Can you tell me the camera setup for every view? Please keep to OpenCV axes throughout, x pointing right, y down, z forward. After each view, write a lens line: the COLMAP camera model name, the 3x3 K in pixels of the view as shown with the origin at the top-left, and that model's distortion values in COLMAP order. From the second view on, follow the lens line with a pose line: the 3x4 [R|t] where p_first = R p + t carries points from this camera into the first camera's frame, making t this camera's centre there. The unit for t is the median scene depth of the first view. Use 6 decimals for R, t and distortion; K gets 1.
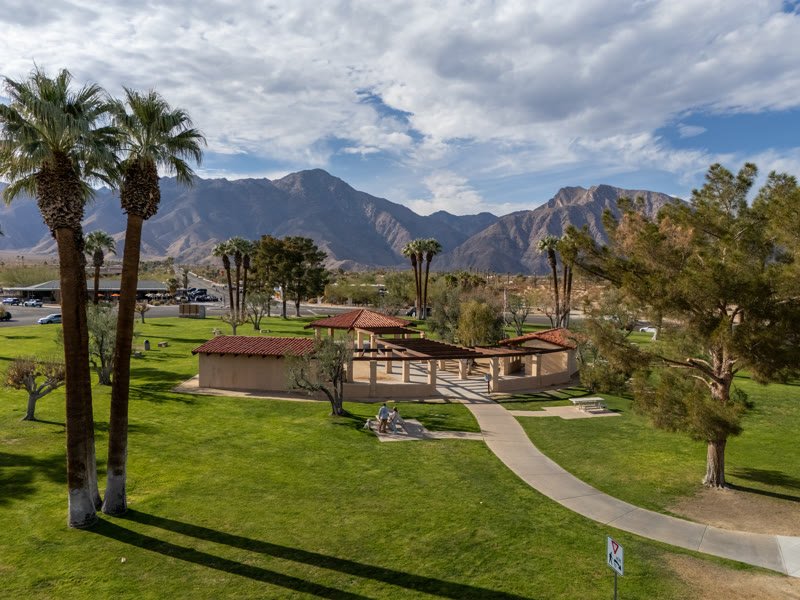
lens RADIAL K [[566.1, 0, 393.6], [0, 566.1, 304.1], [0, 0, 1]] dist [0.034901, -0.028728]
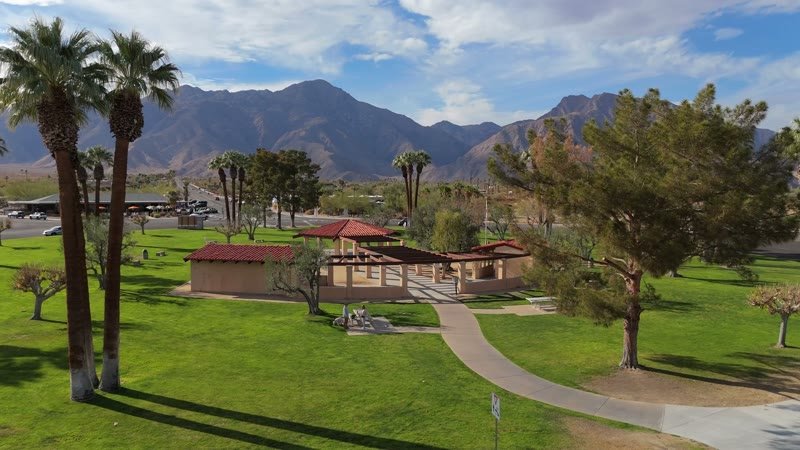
lens RADIAL K [[588.8, 0, 408.3], [0, 588.8, 228.6], [0, 0, 1]] dist [0.034679, -0.025055]
pose [[0.999948, -0.007330, -0.007132, 0.122808], [0.007475, 0.999762, 0.020494, 0.009286], [0.006980, -0.020546, 0.999765, -0.189596]]
